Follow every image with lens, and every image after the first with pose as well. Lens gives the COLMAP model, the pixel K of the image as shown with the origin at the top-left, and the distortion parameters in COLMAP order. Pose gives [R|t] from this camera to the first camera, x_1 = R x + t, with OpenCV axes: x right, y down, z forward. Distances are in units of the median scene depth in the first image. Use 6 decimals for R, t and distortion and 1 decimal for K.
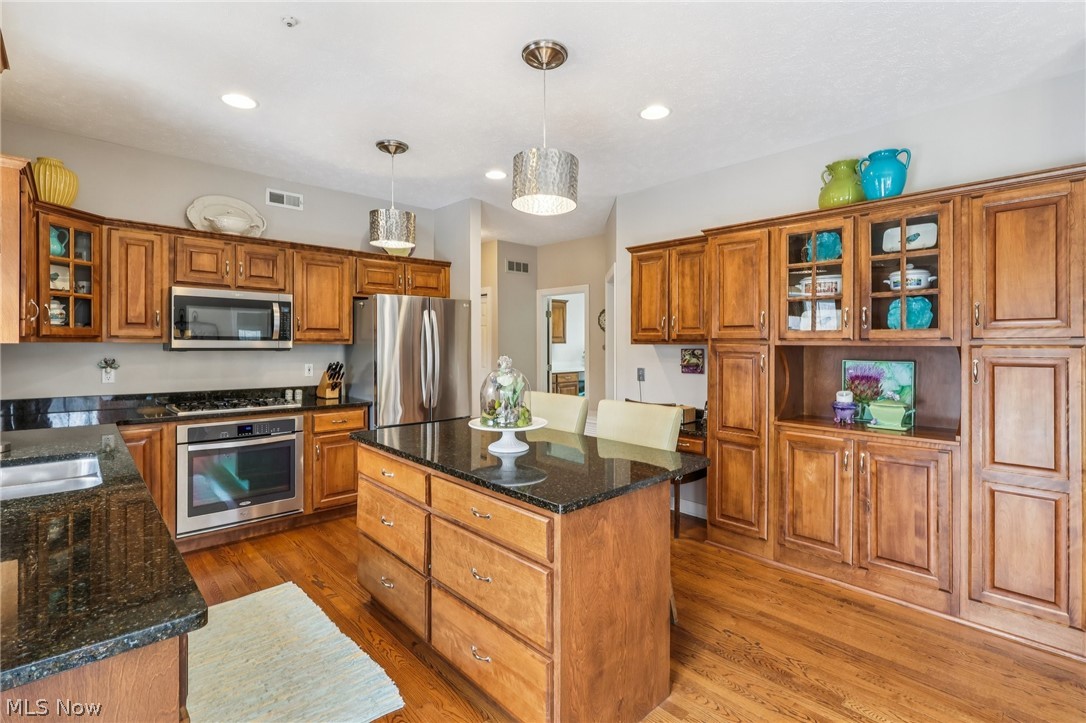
lens RADIAL K [[504.8, 0, 544.0], [0, 504.8, 343.6], [0, 0, 1]] dist [-0.000311, 0.000475]
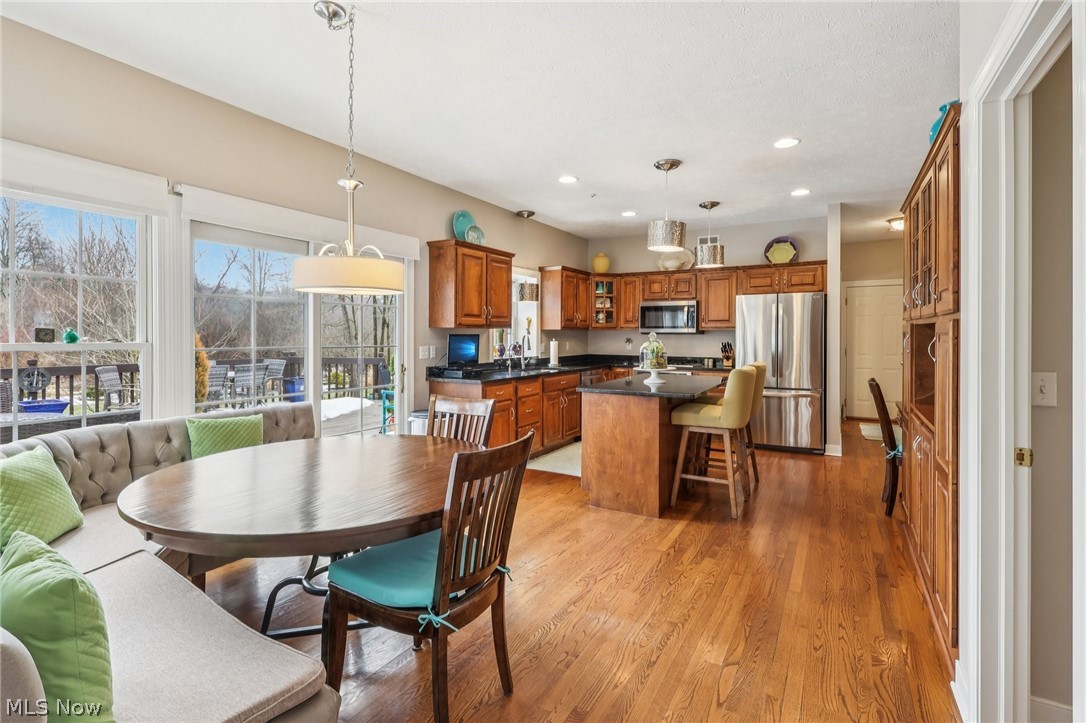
lens RADIAL K [[504.8, 0, 544.0], [0, 504.8, 343.6], [0, 0, 1]] dist [-0.000311, 0.000475]
pose [[0.278859, 0.011579, -0.960262, 1.086588], [-0.002373, 0.999933, 0.011368, 0.030628], [0.960329, -0.000892, 0.278868, 0.061110]]
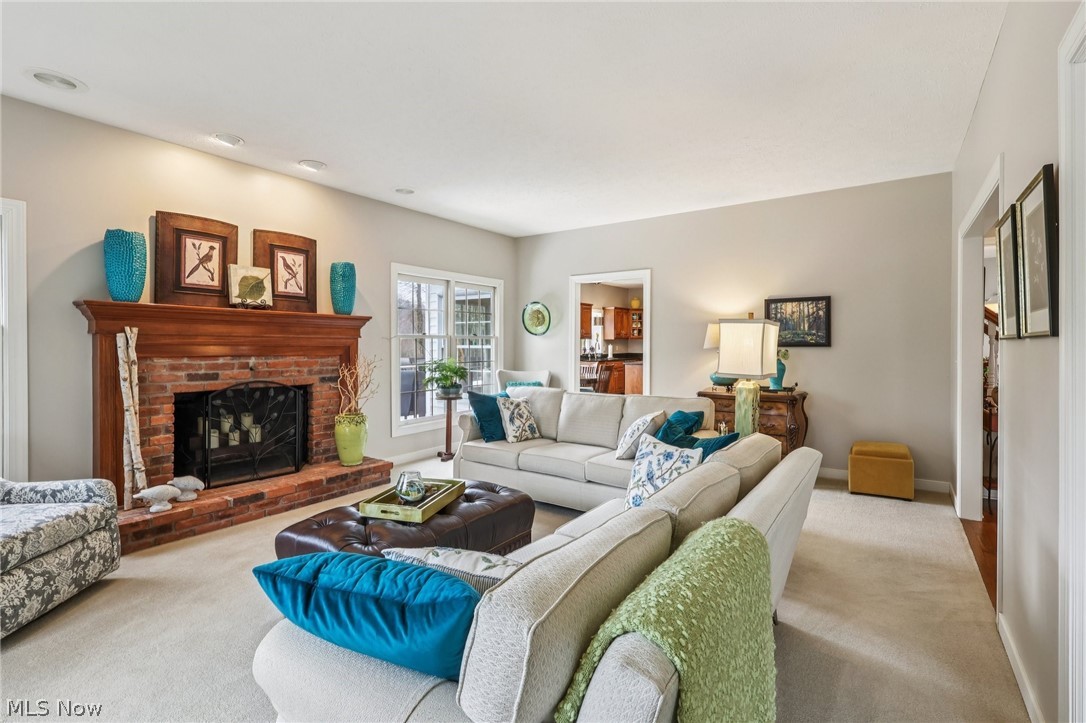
lens RADIAL K [[504.8, 0, 544.0], [0, 504.8, 343.6], [0, 0, 1]] dist [-0.000311, 0.000475]
pose [[0.197893, -0.001464, -0.980222, 2.757319], [-0.000006, 0.999999, -0.001495, 0.035583], [0.980224, 0.000302, 0.197893, -0.565508]]
